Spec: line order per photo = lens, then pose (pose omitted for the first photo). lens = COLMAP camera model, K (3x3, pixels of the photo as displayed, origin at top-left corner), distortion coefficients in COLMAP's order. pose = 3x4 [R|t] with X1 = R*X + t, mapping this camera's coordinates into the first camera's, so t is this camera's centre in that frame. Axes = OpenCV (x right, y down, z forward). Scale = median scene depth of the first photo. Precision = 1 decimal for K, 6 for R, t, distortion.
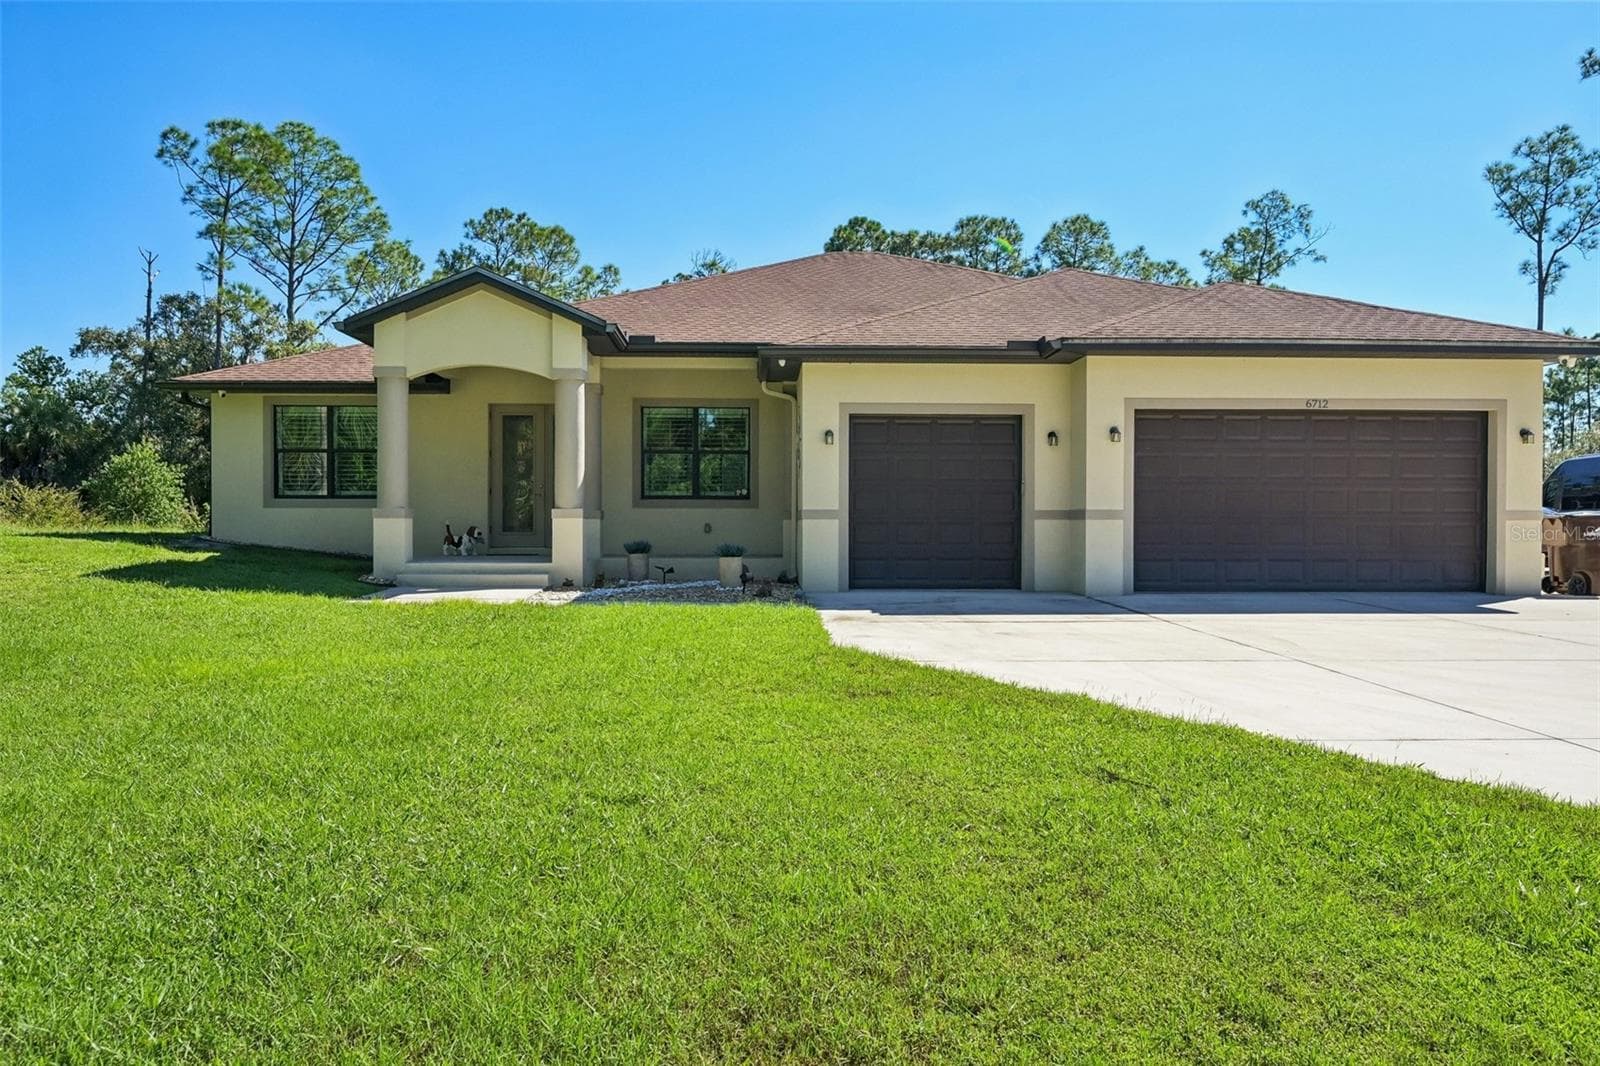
lens RADIAL K [[1207.1, 0, 800.0], [0, 1207.1, 533.0], [0, 0, 1]] dist [-0.007324, 0.000931]
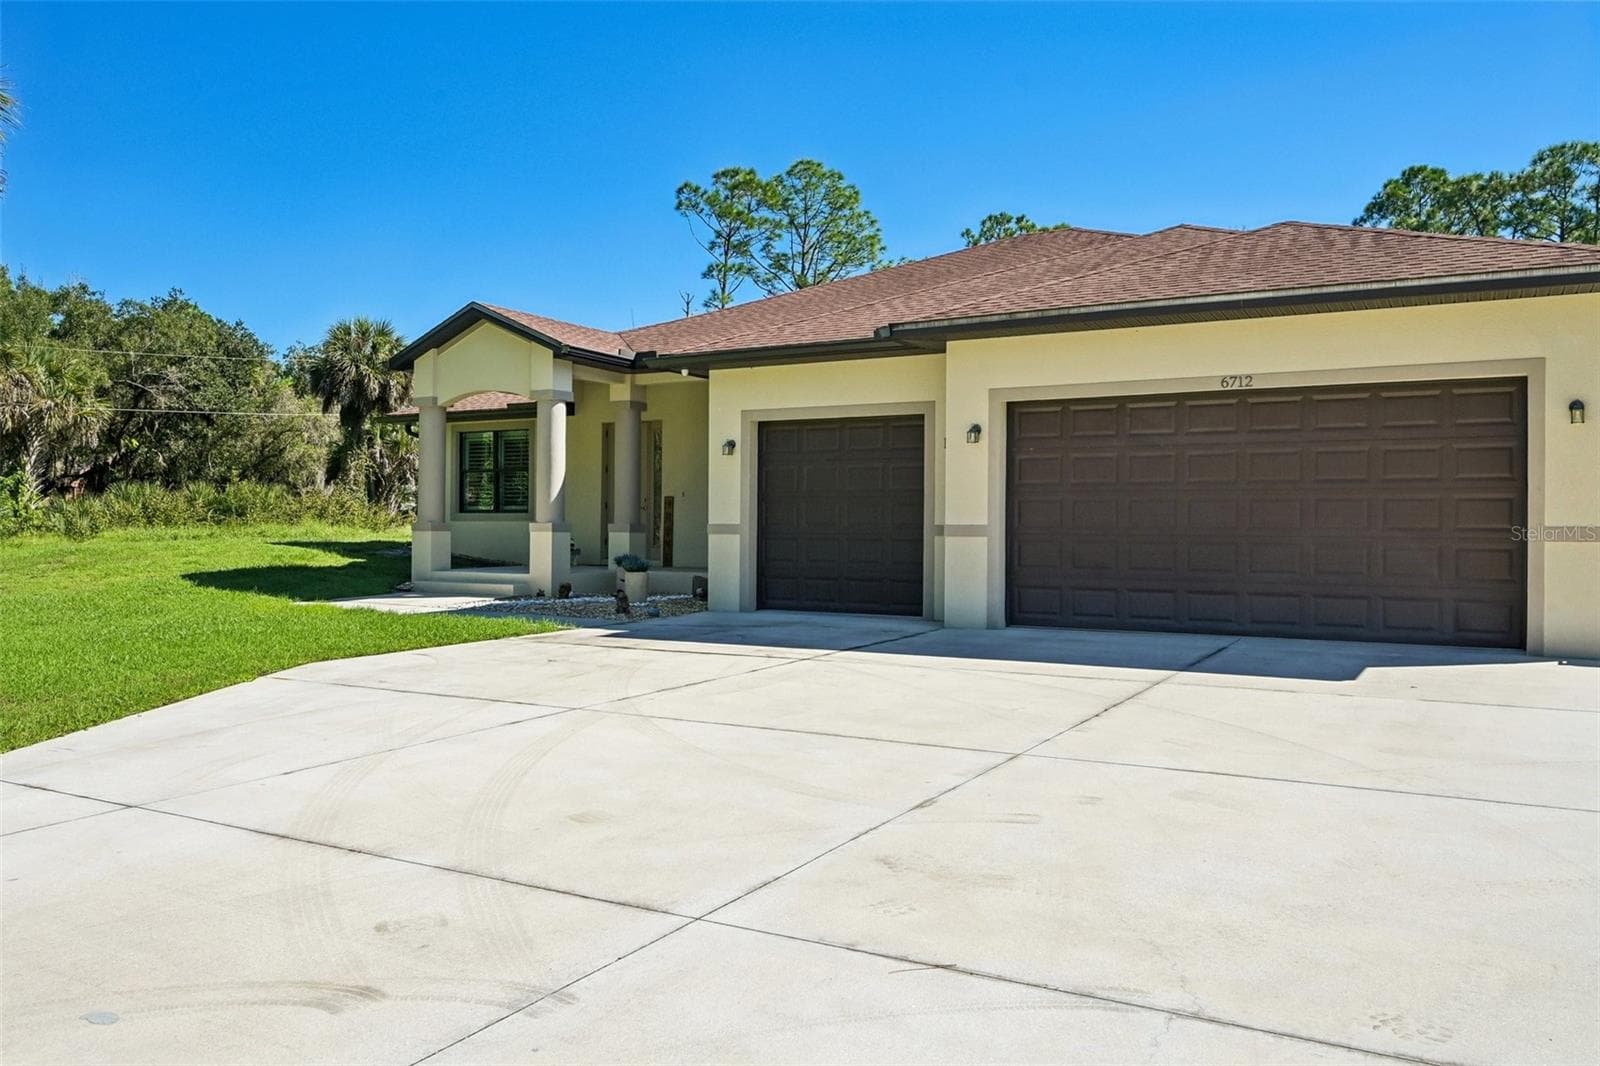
lens RADIAL K [[1241.3, 0, 800.0], [0, 1241.3, 533.0], [0, 0, 1]] dist [0.002036, -0.001237]
pose [[0.847791, 0.004849, -0.530308, 0.472630], [-0.008205, 0.999958, -0.003975, -0.007280], [0.530267, 0.007722, 0.847796, 0.166109]]
